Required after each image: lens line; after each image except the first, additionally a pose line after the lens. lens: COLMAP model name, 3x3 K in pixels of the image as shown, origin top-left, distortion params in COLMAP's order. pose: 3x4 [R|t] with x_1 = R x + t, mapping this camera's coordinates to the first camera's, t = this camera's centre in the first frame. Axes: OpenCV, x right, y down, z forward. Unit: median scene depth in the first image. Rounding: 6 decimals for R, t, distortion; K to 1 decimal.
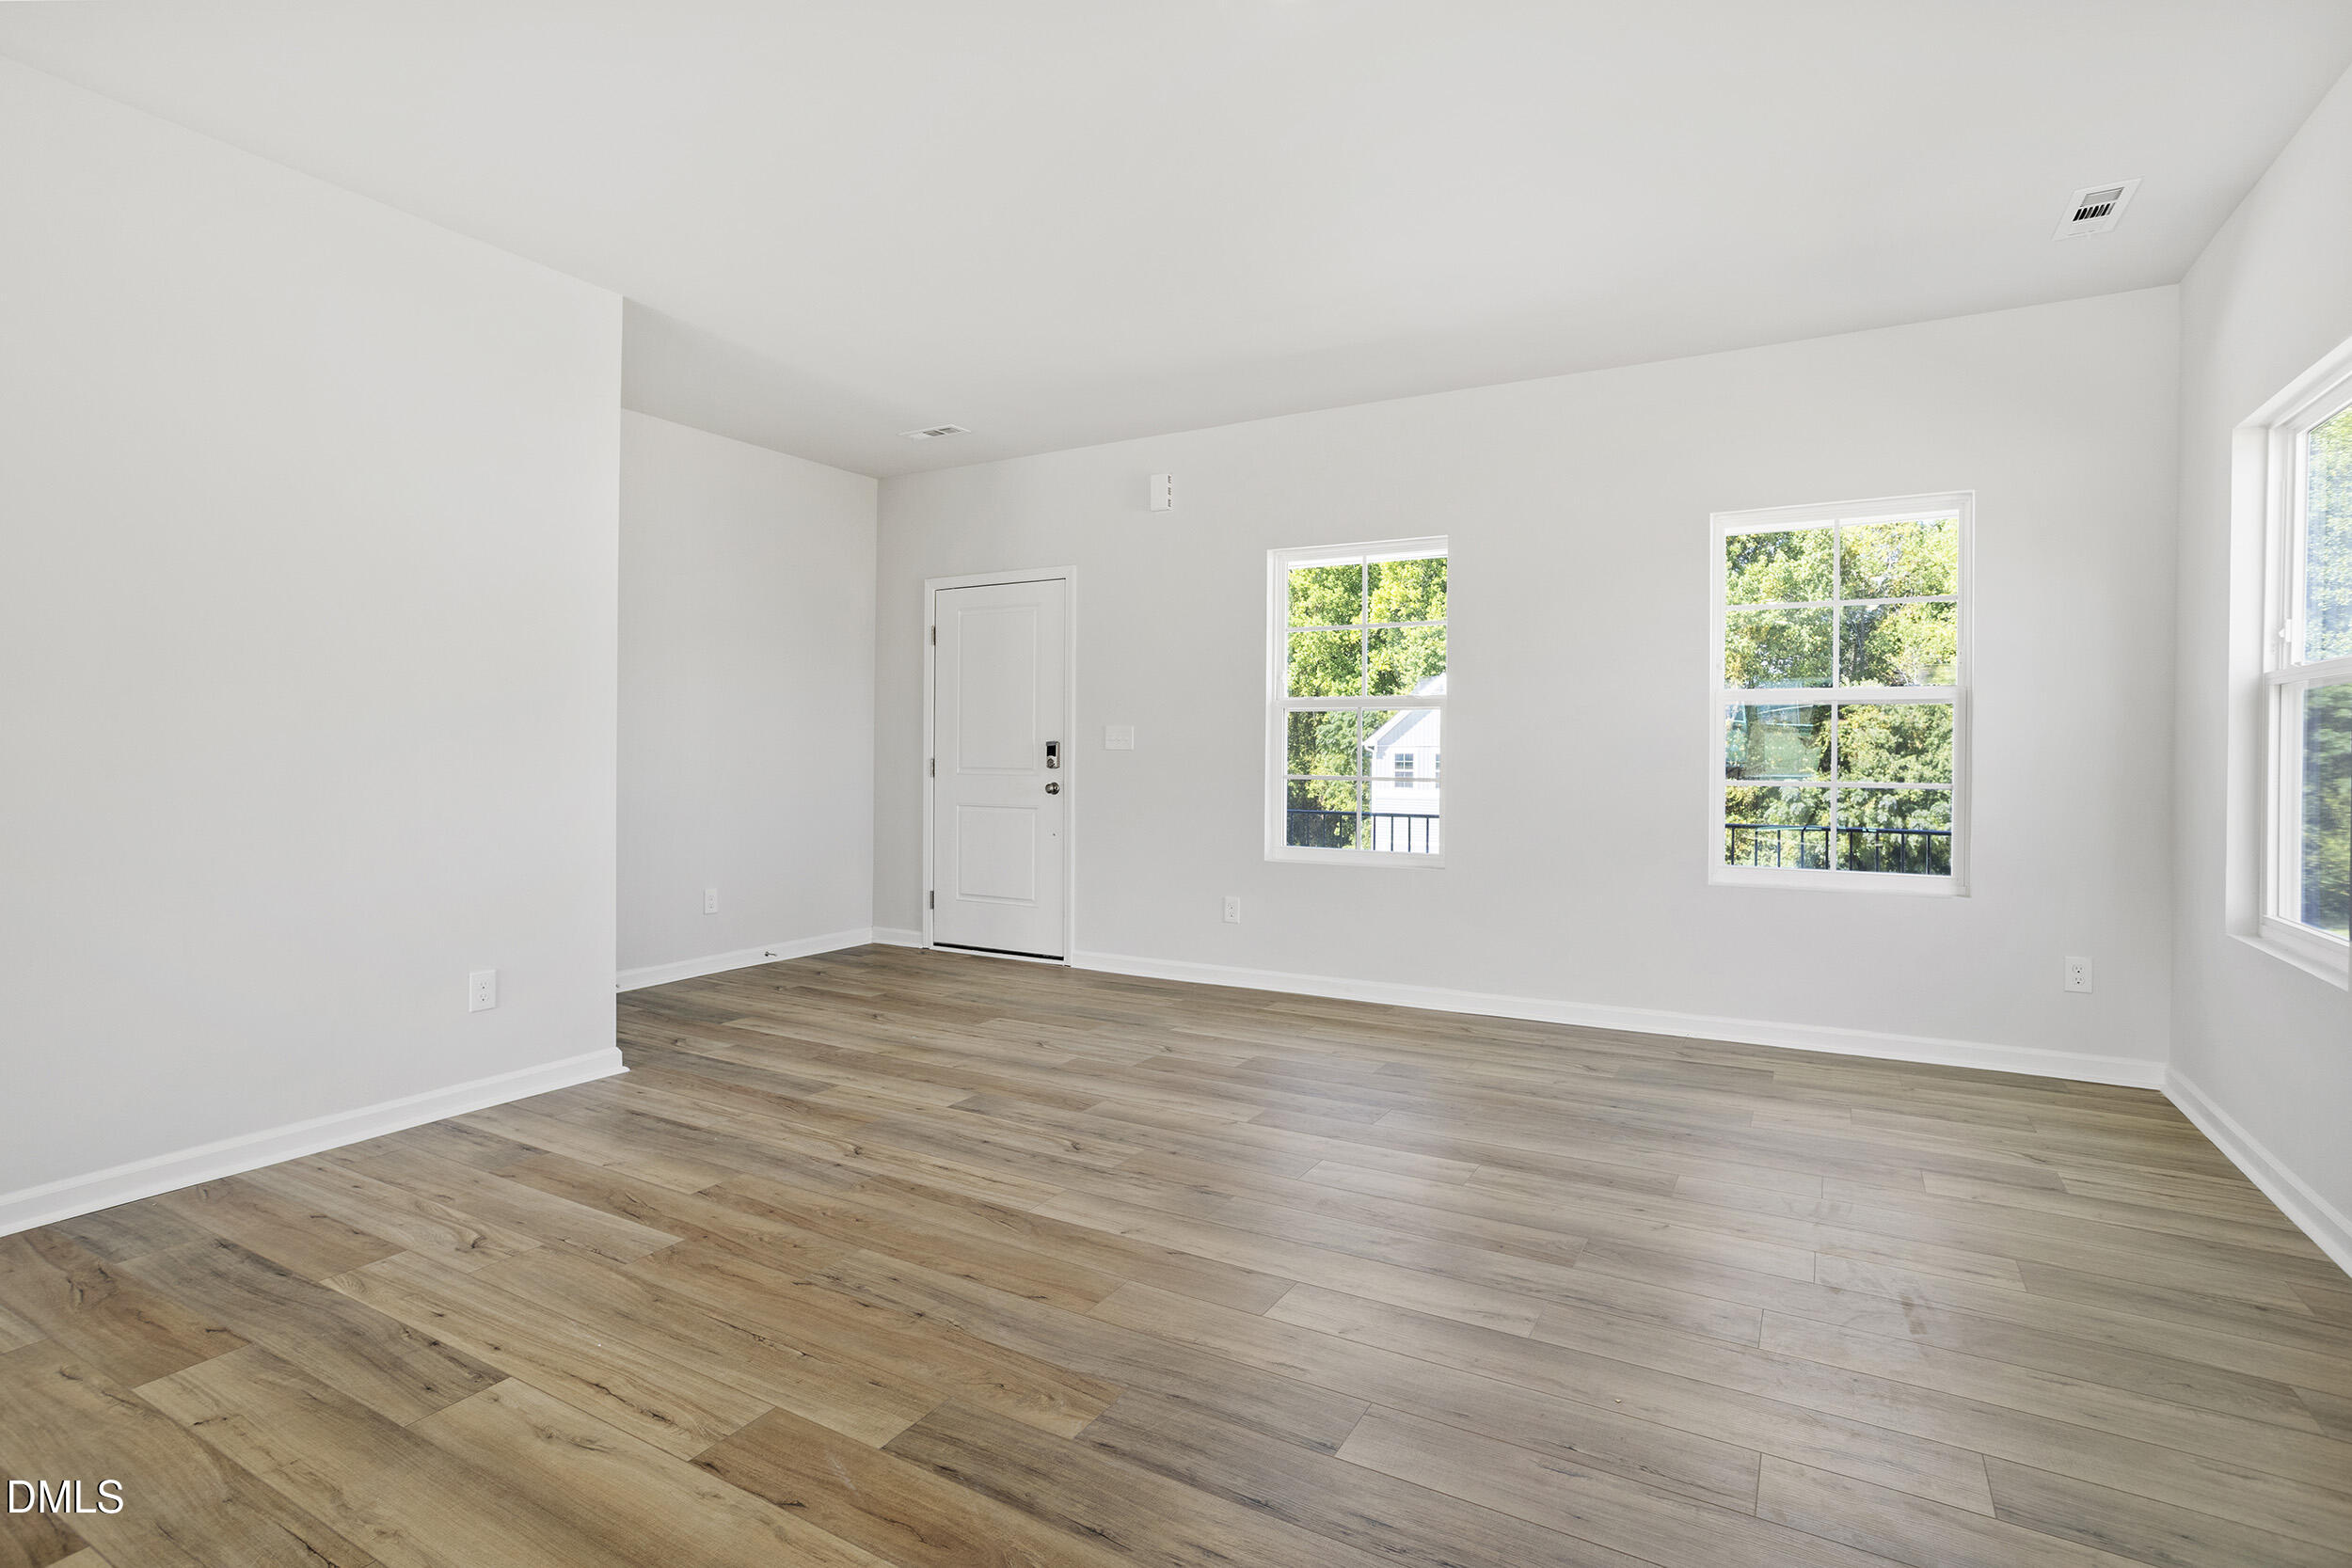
lens RADIAL K [[1130.1, 0, 1224.8], [0, 1130.1, 760.0], [0, 0, 1]] dist [-0.027568, 0.005948]
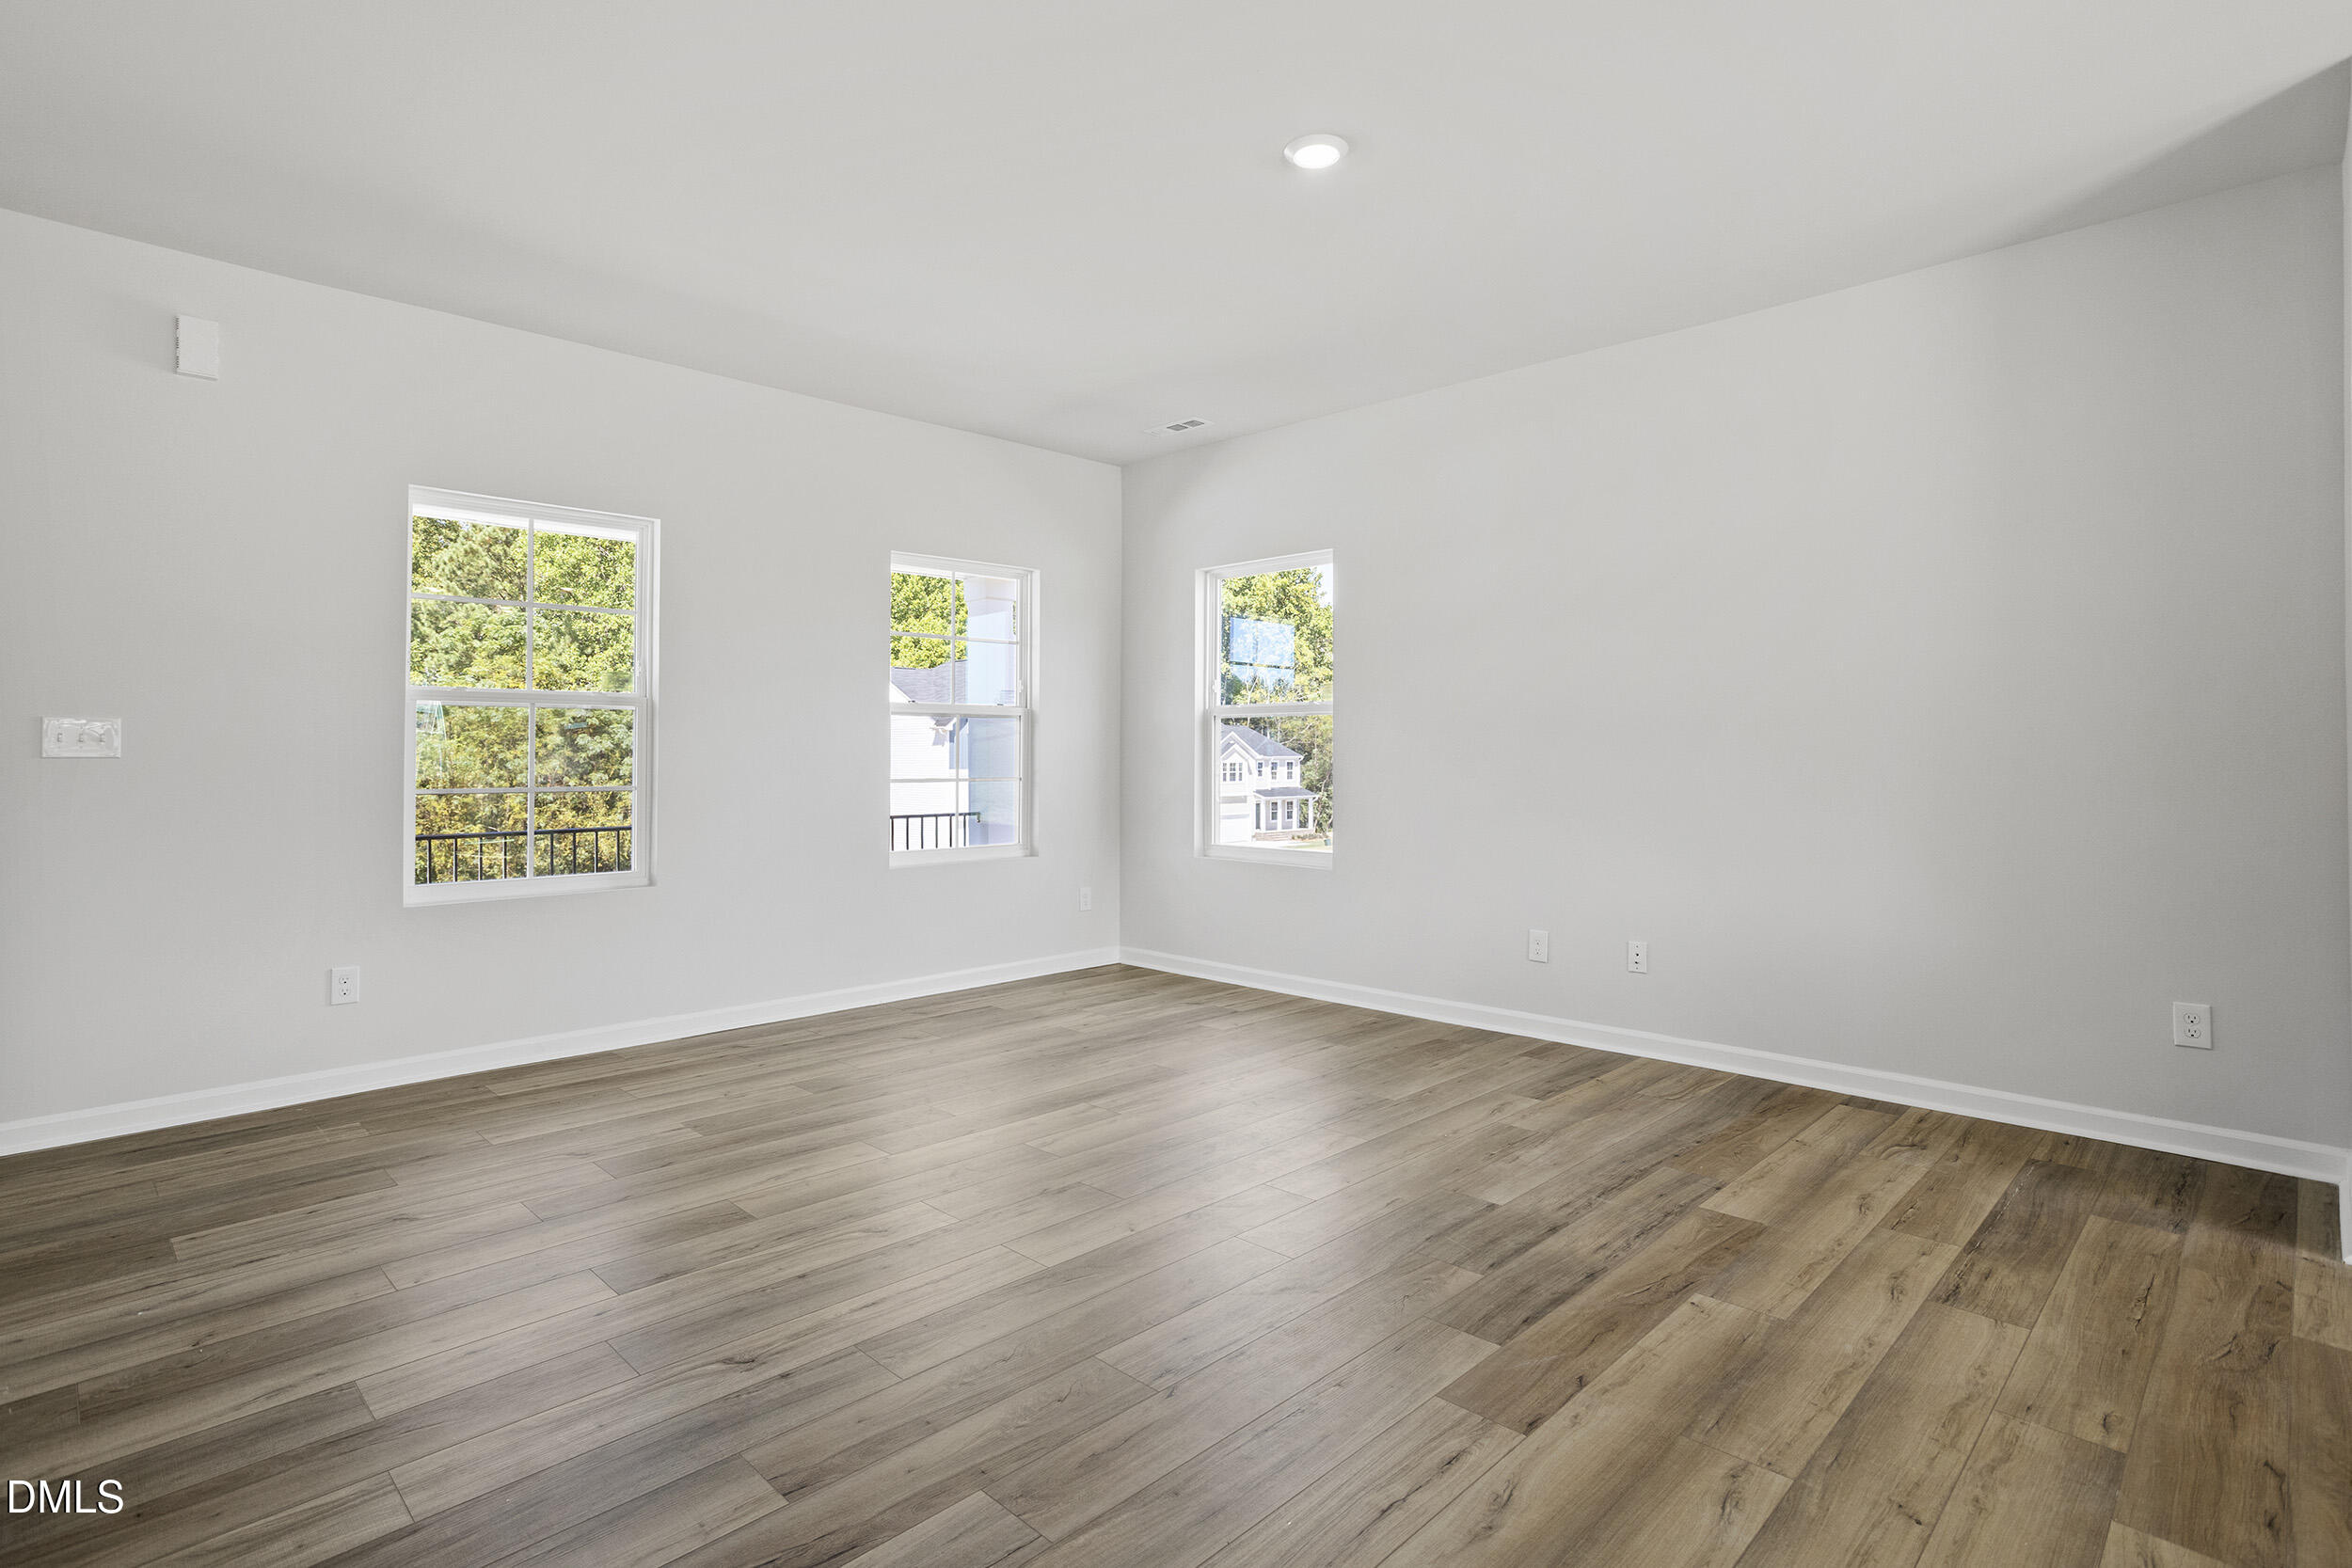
lens RADIAL K [[1144.6, 0, 1162.1], [0, 1144.6, 783.0], [0, 0, 1]] dist [-0.022853, 0.004757]
pose [[0.284427, -0.025369, 0.958362, -0.869527], [0.006821, 0.999678, 0.024439, -0.004578], [-0.958674, -0.000414, 0.284508, 0.564323]]
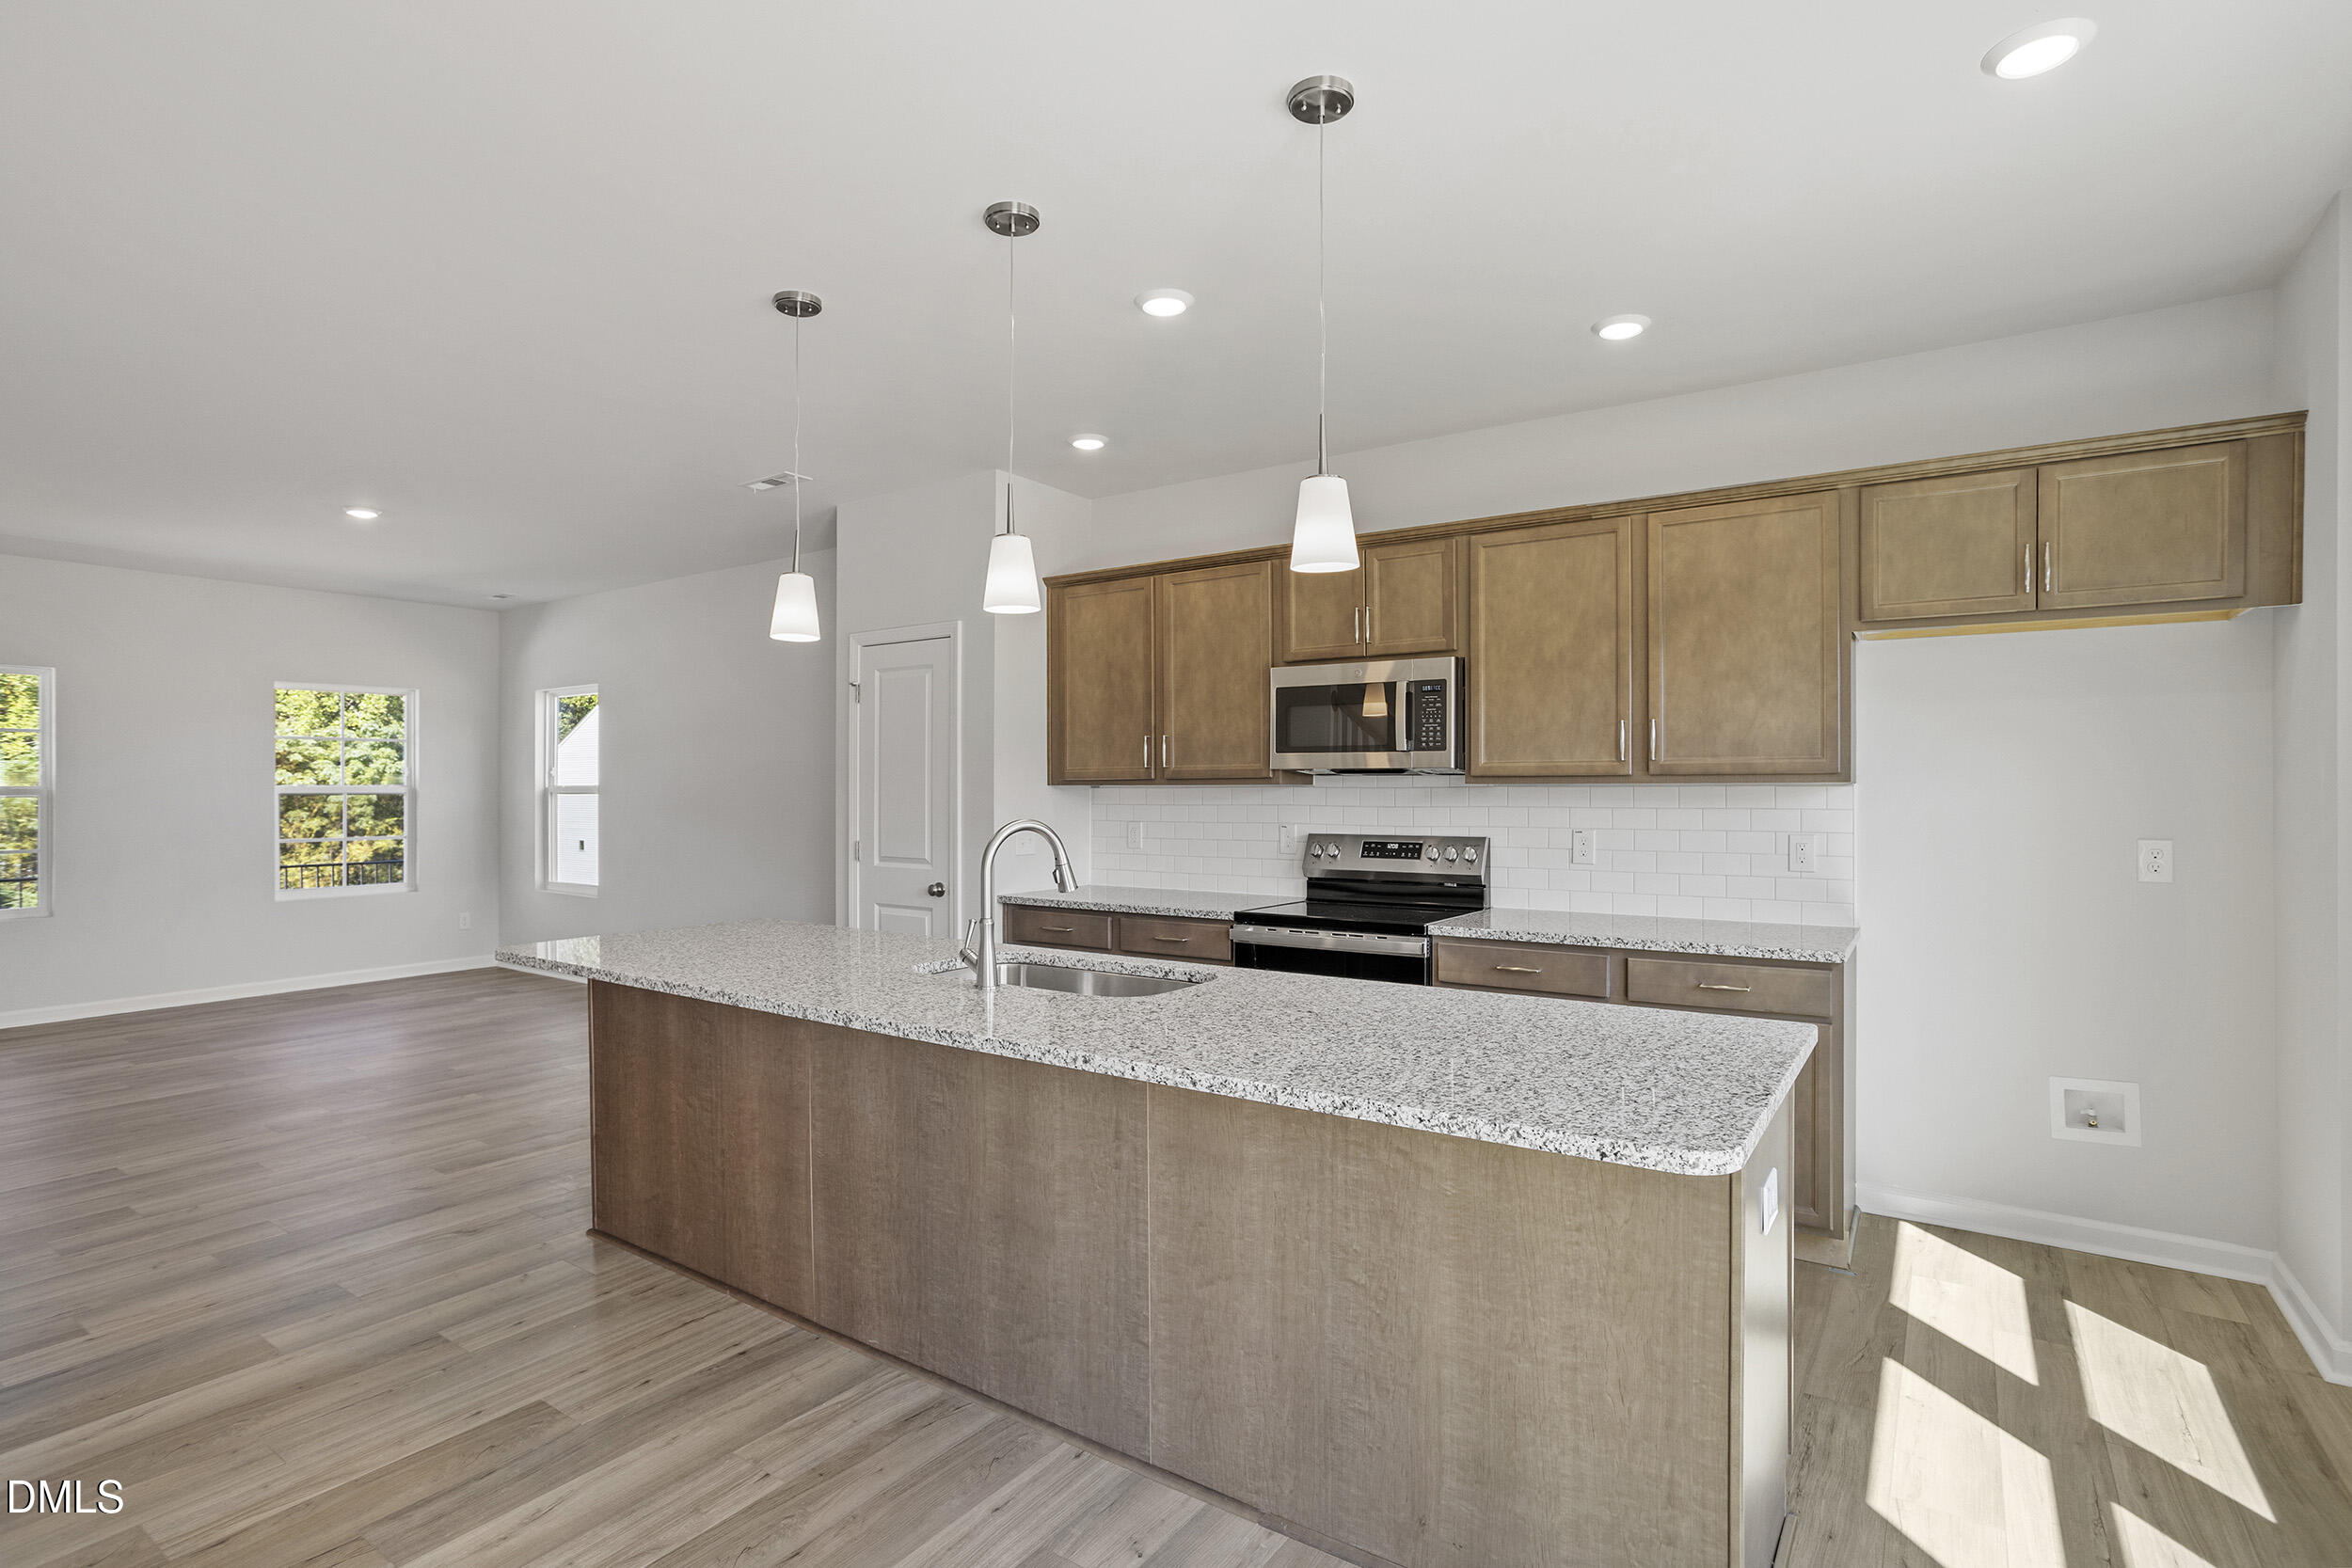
lens RADIAL K [[1144.6, 0, 1176.8], [0, 1144.6, 790.5], [0, 0, 1]] dist [-0.022853, 0.004757]
pose [[0.112908, -0.004071, 0.993597, -1.534888], [0.006032, 0.999976, 0.003412, -0.074703], [-0.993587, 0.005609, 0.112930, -0.761478]]
